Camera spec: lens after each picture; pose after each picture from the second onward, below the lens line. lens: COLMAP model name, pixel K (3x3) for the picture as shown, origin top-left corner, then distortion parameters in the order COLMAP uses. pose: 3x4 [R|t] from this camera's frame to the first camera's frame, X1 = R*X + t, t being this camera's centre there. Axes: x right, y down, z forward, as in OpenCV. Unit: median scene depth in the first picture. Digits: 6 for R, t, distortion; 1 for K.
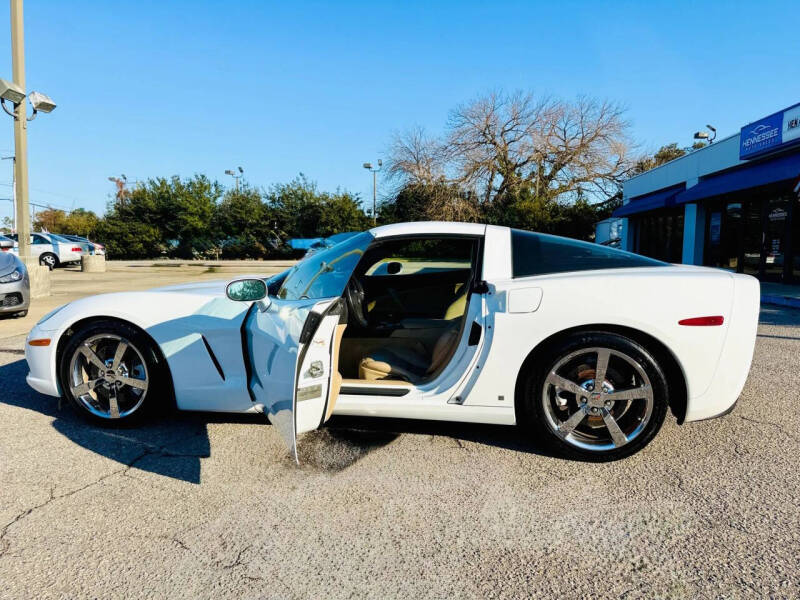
lens RADIAL K [[565.4, 0, 401.2], [0, 565.4, 308.0], [0, 0, 1]] dist [0.023716, -0.030315]
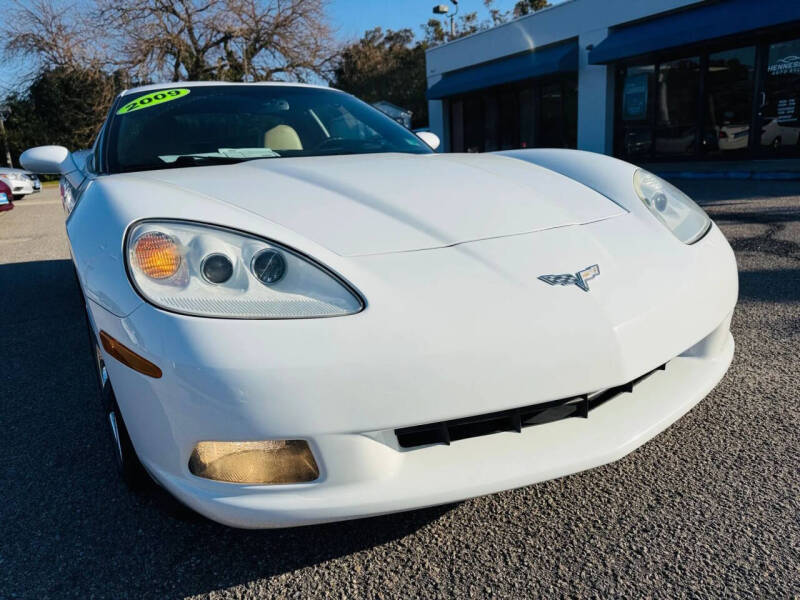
lens RADIAL K [[565.4, 0, 399.5], [0, 565.4, 303.5], [0, 0, 1]] dist [0.023716, -0.030315]
pose [[0.817934, -0.202420, 0.538525, -0.071915], [0.123926, 0.976075, 0.178662, -0.017973], [-0.561806, -0.079396, 0.823450, 0.210562]]
